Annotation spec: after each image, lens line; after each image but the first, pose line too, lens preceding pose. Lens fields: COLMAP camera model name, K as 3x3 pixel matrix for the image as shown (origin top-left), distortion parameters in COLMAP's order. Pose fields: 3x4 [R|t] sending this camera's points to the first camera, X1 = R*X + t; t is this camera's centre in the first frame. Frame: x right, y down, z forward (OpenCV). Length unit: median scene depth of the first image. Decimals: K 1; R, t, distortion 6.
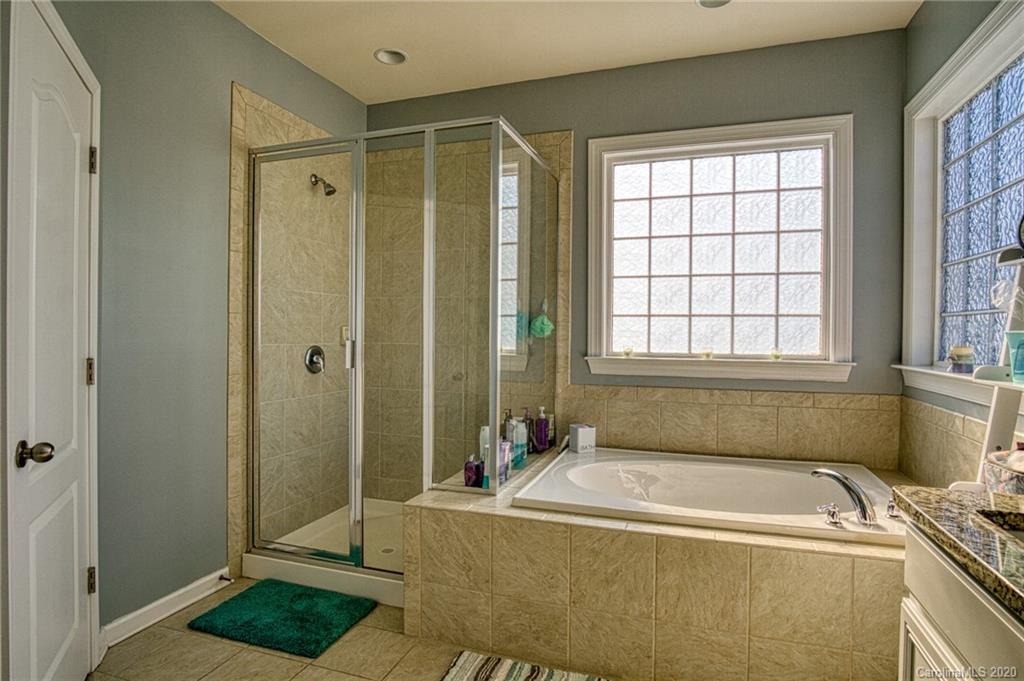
lens RADIAL K [[546.8, 0, 515.8], [0, 546.8, 336.9], [0, 0, 1]] dist [-0.029991, 0.008956]
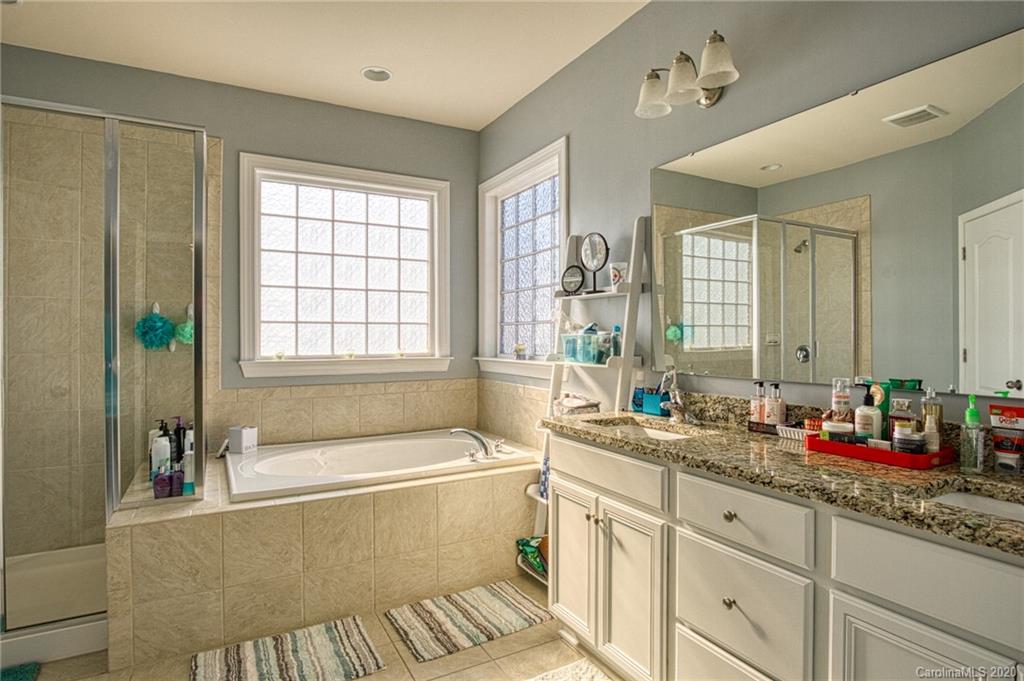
lens RADIAL K [[546.8, 0, 509.6], [0, 546.8, 338.9], [0, 0, 1]] dist [-0.029991, 0.008956]
pose [[0.678607, -0.011498, 0.734412, -0.350557], [0.015486, 0.999879, 0.001345, 0.000344], [-0.734339, 0.010460, 0.678703, -0.093247]]
